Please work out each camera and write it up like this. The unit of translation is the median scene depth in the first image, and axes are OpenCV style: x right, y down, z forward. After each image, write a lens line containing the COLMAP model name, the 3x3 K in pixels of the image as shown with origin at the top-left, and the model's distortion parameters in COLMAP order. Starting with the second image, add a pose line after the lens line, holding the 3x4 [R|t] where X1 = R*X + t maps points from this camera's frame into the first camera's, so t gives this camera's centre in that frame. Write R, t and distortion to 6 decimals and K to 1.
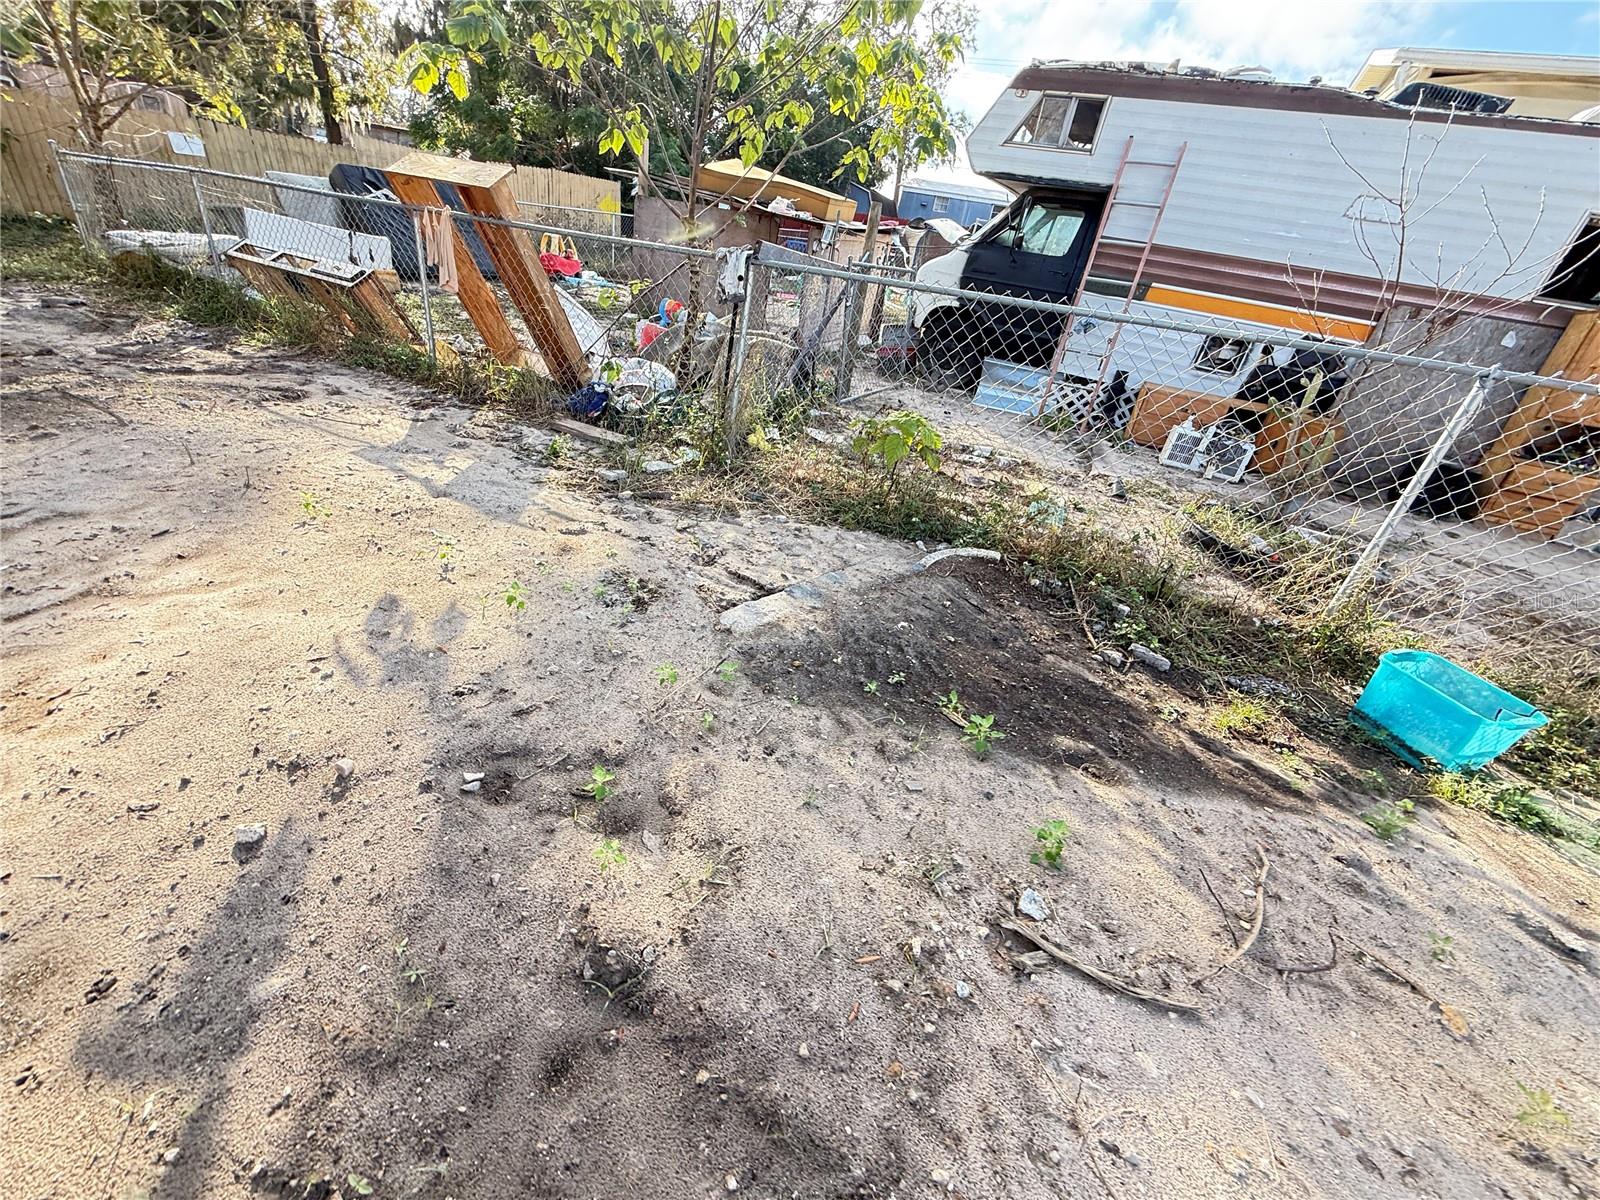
lens RADIAL K [[637.8, 0, 794.8], [0, 637.8, 604.6], [0, 0, 1]] dist [-0.000199, 0.000026]
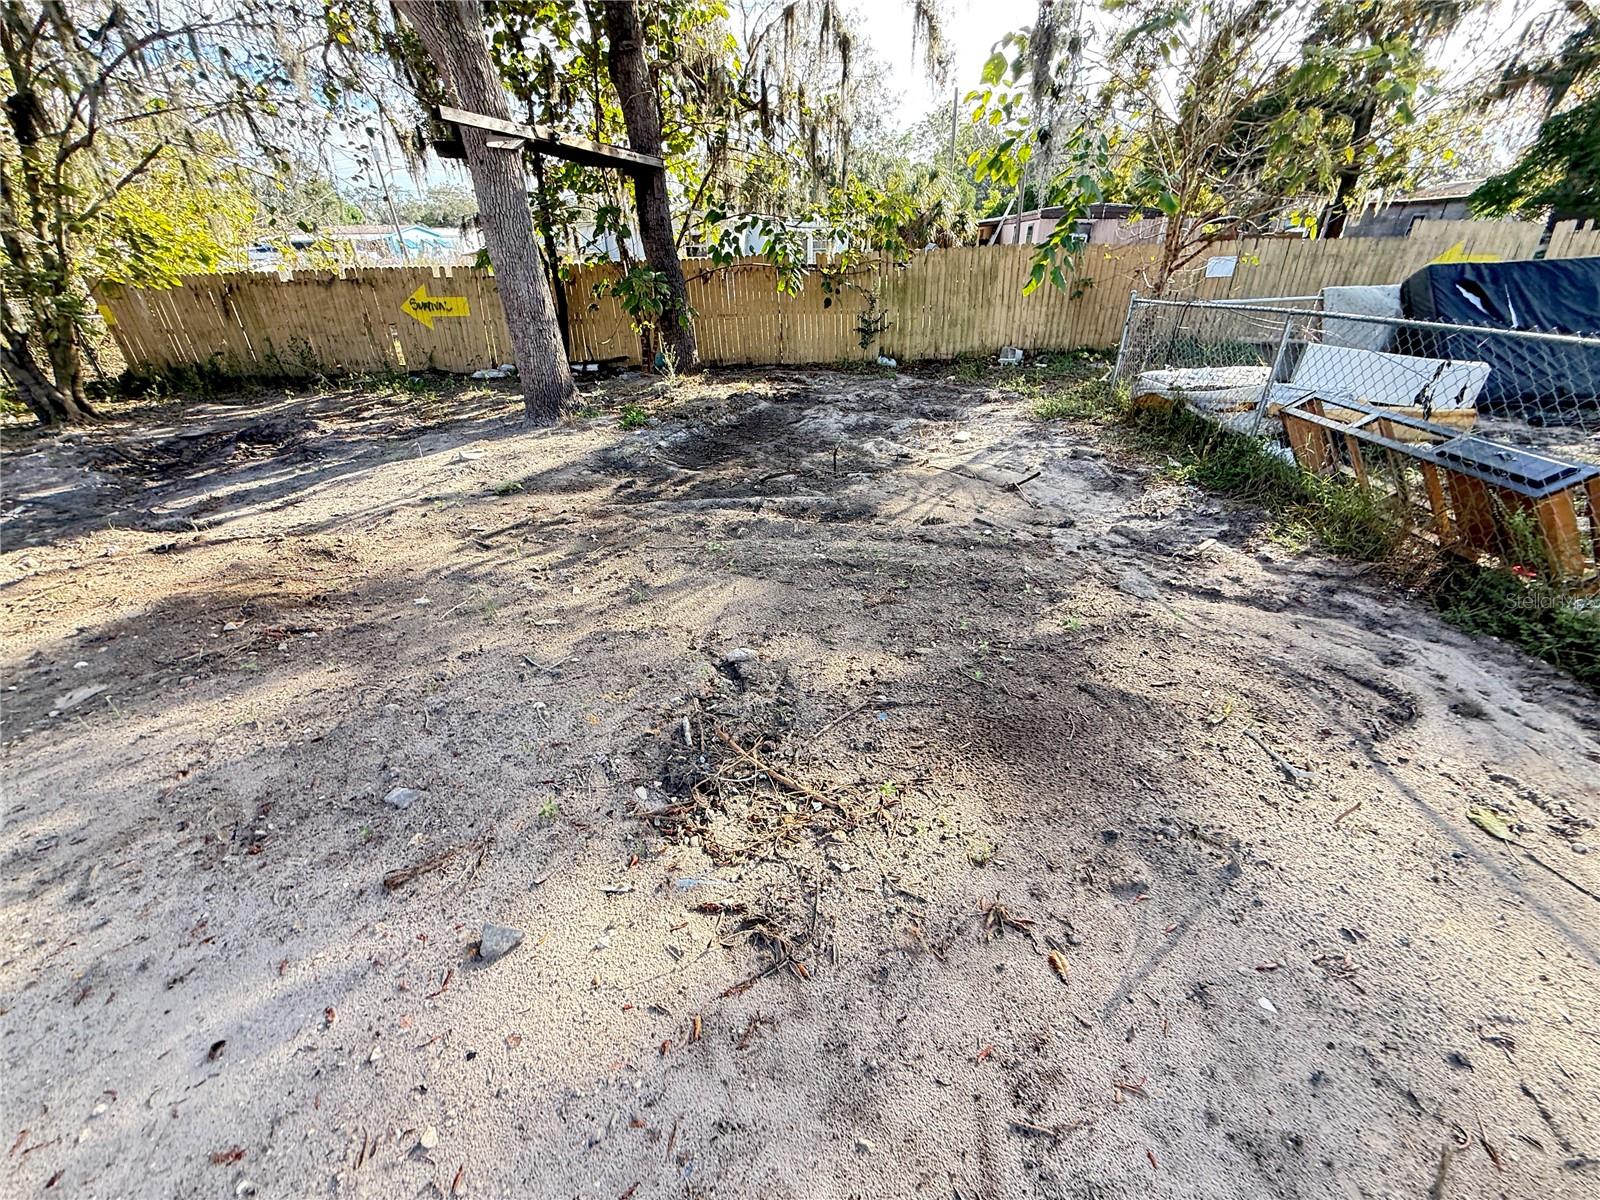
lens RADIAL K [[637.8, 0, 810.5], [0, 637.8, 611.3], [0, 0, 1]] dist [-0.000199, 0.000026]
pose [[0.435418, 0.302347, -0.847937, -0.442678], [-0.391433, 0.911798, 0.124116, -0.214803], [0.810673, 0.277868, 0.515362, 0.217941]]
